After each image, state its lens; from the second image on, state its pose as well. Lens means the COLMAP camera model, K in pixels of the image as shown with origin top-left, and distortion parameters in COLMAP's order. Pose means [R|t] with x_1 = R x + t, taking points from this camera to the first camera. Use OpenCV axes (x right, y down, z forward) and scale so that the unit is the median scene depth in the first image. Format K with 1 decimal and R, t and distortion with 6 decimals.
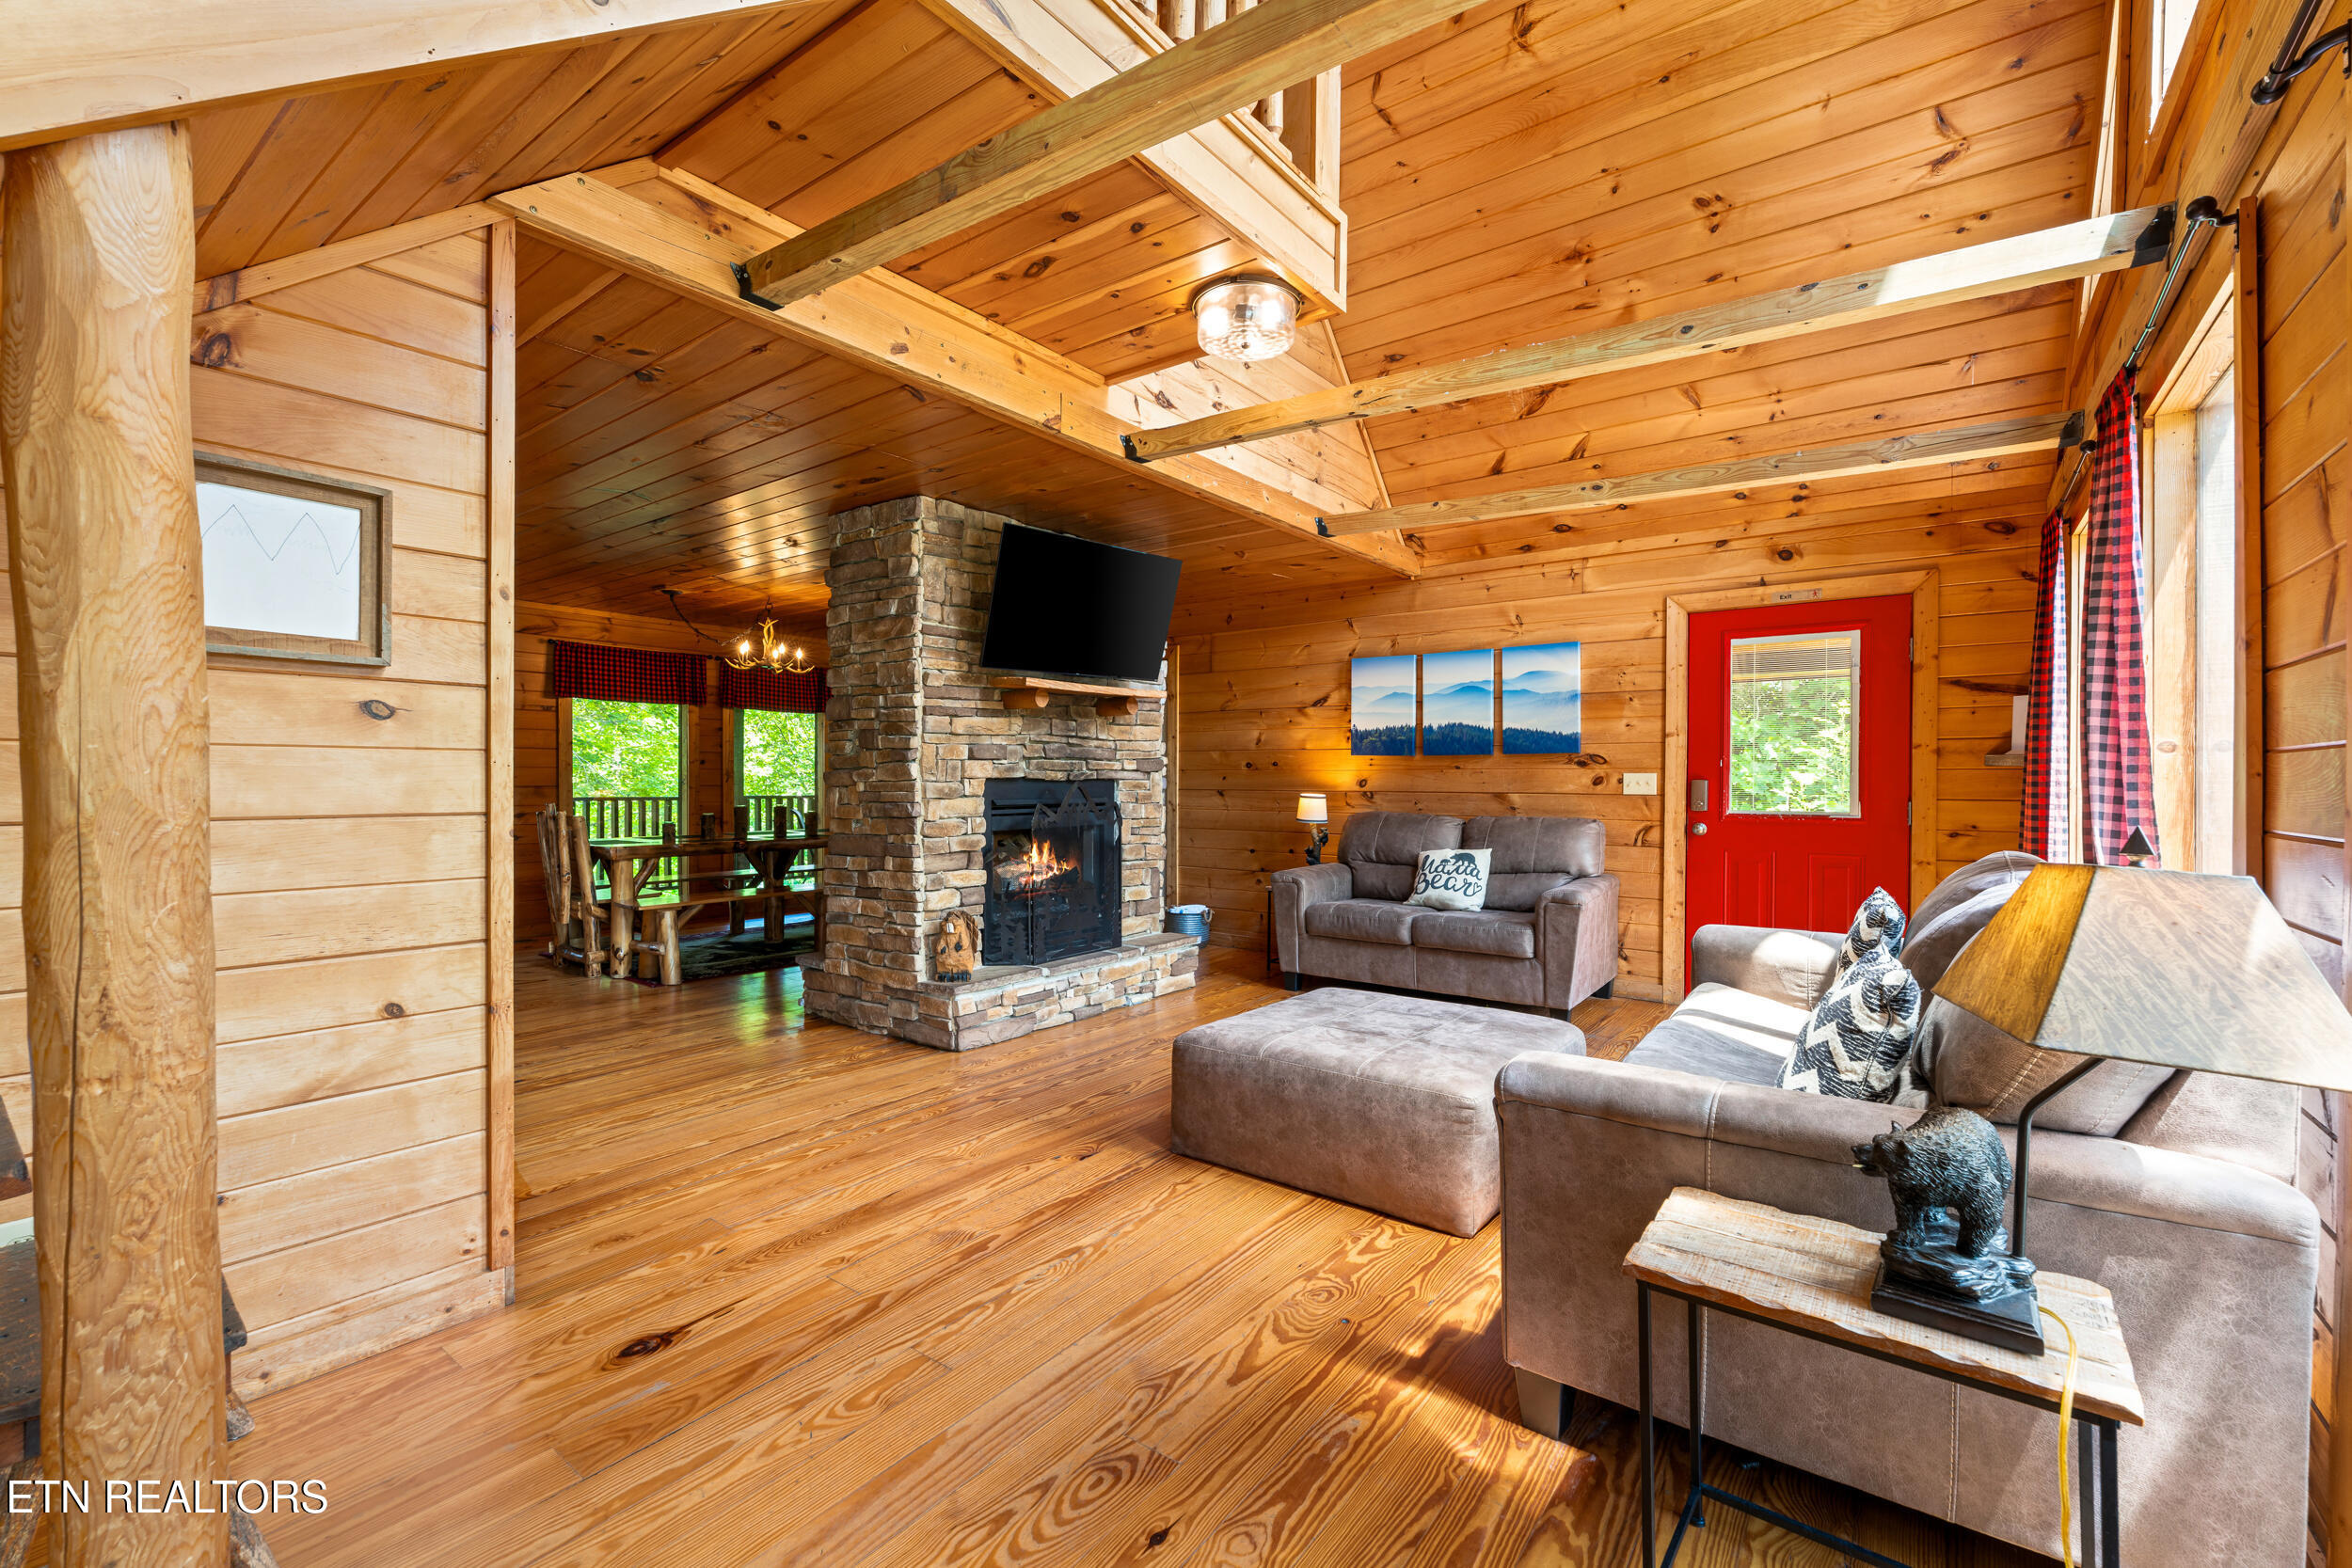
lens RADIAL K [[972.8, 0, 1165.4], [0, 972.8, 787.9], [0, 0, 1]] dist [-0.000867, 0.000176]
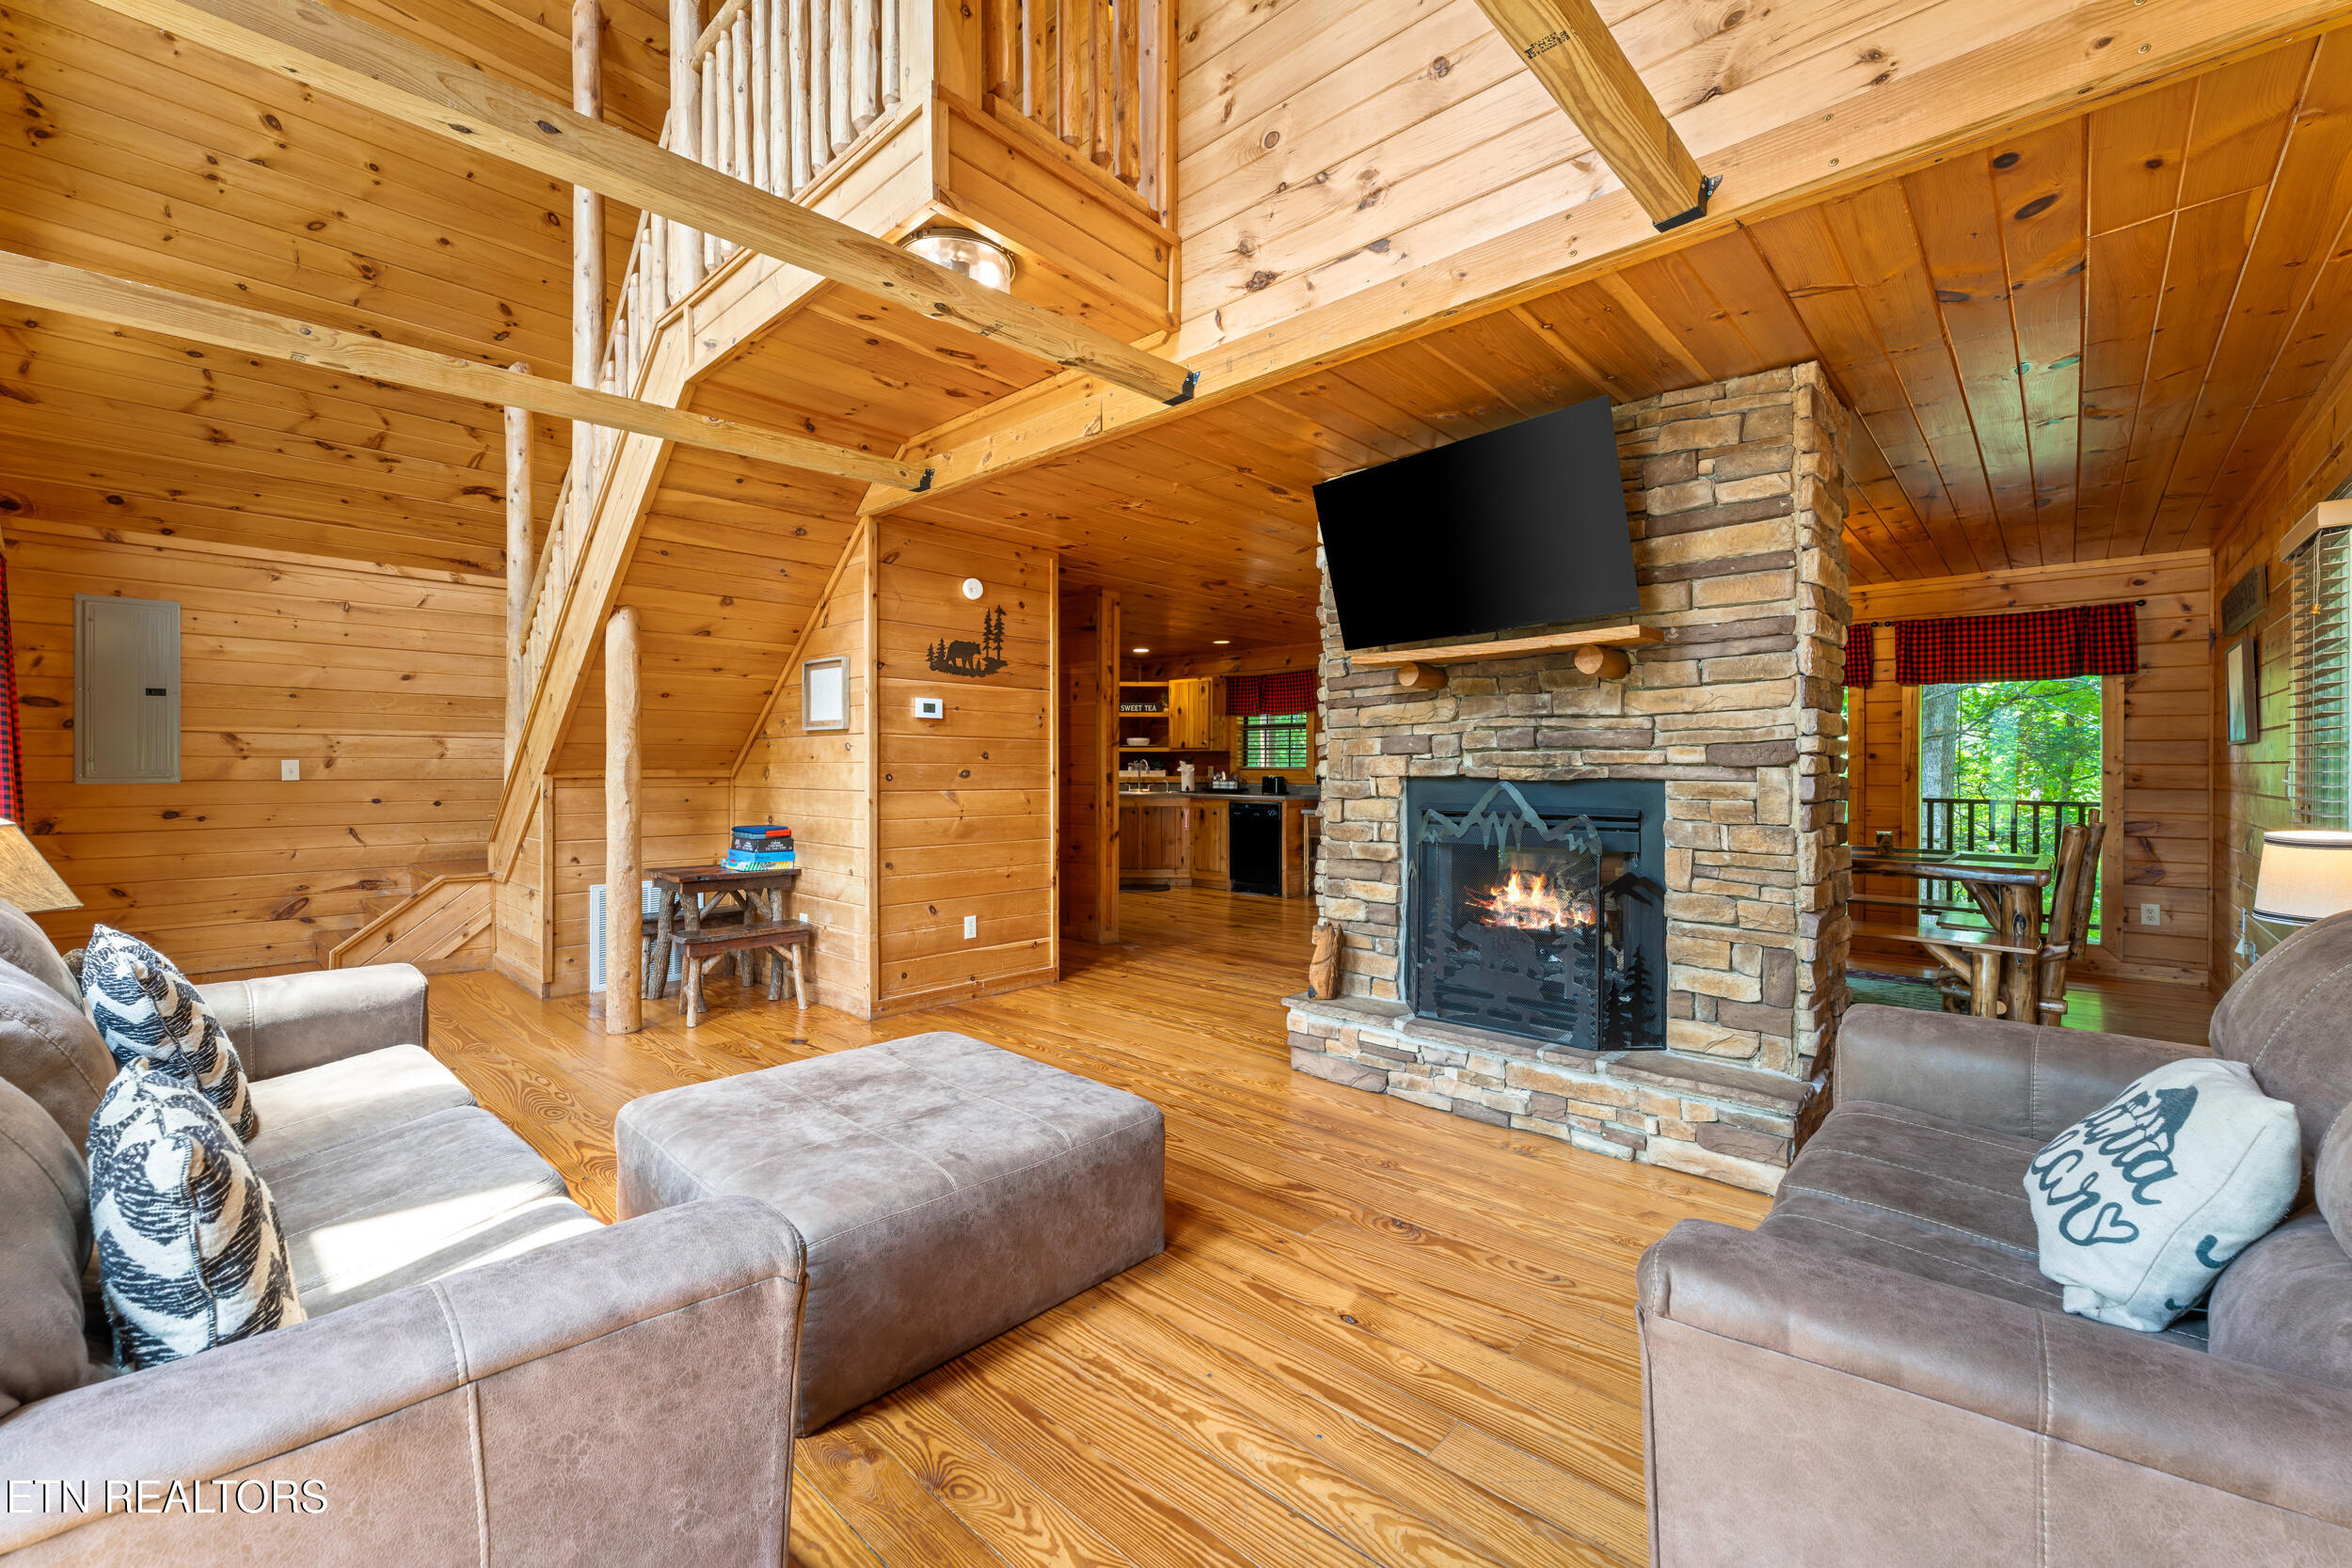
lens RADIAL K [[972.8, 0, 1176.5], [0, 972.8, 768.1], [0, 0, 1]] dist [-0.000867, 0.000176]
pose [[-0.091128, -0.005846, -0.995822, 0.590805], [-0.012474, 0.999911, -0.004728, -0.009764], [0.995761, 0.011991, -0.091193, 0.785003]]
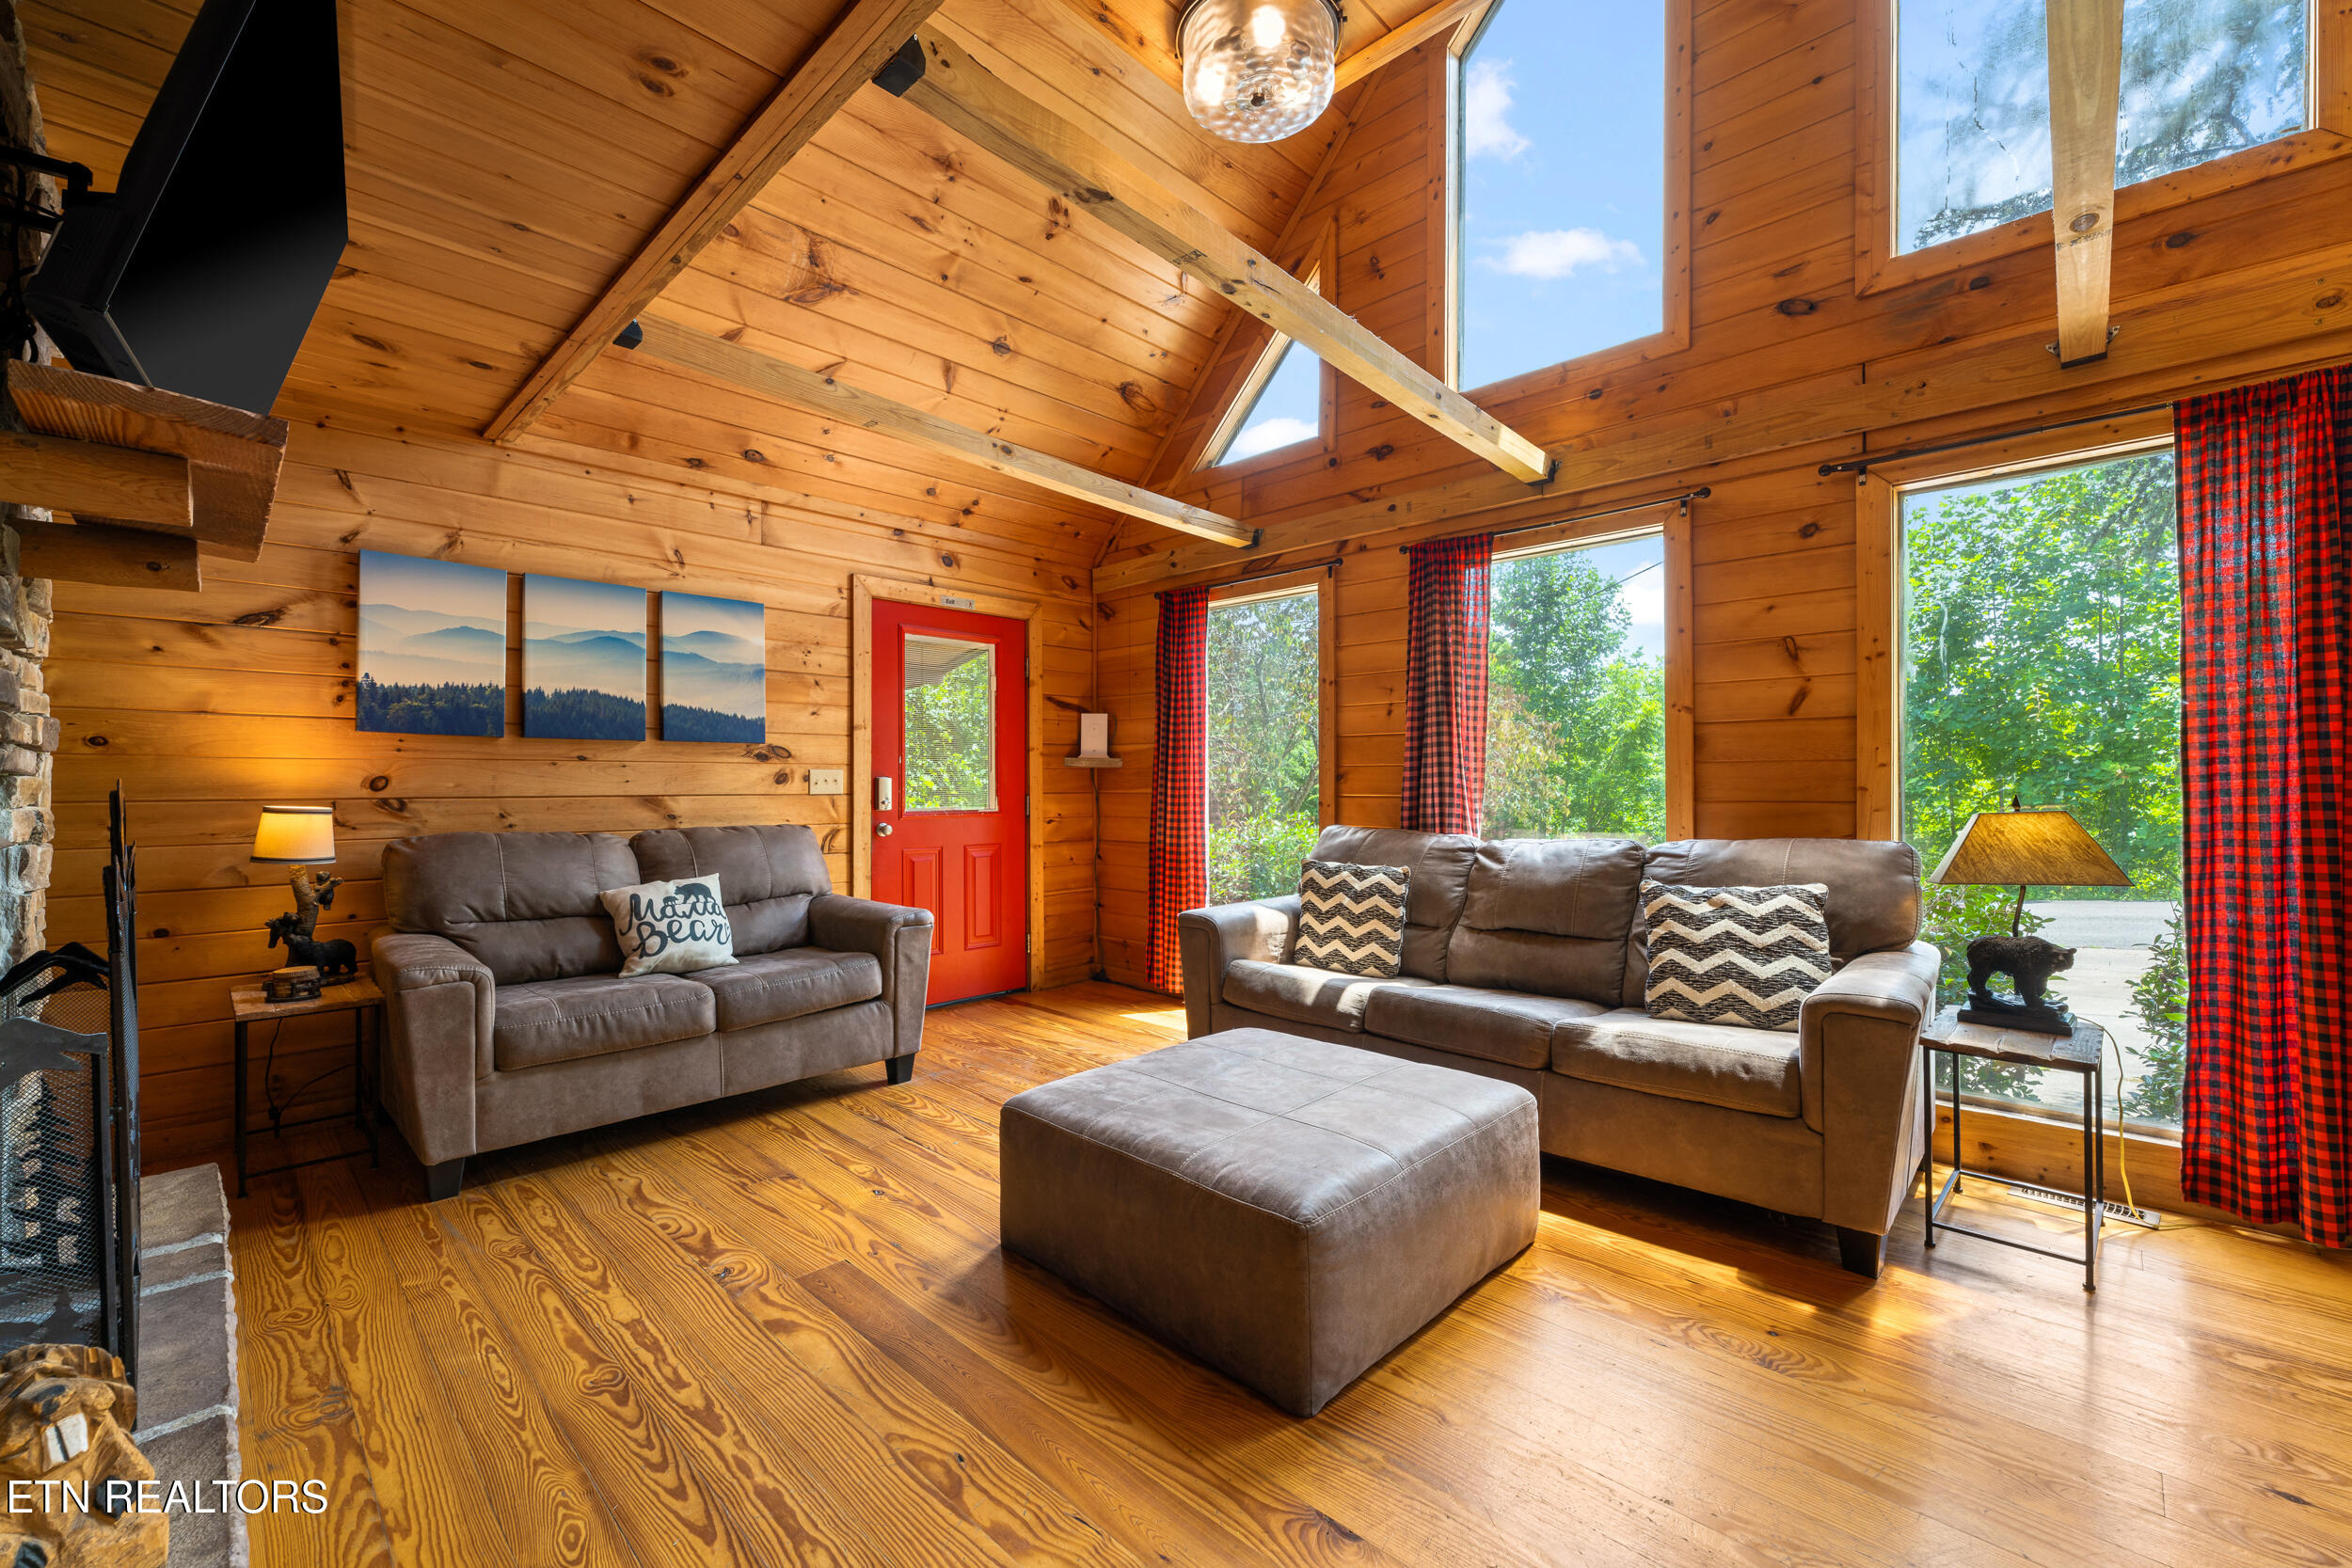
lens RADIAL K [[972.8, 0, 1165.5], [0, 972.8, 776.6], [0, 0, 1]] dist [-0.000867, 0.000176]
pose [[0.120187, 0.002558, 0.992748, -0.339568], [0.010974, 0.999932, -0.003905, -0.001930], [-0.992691, 0.011364, 0.120151, 0.597973]]
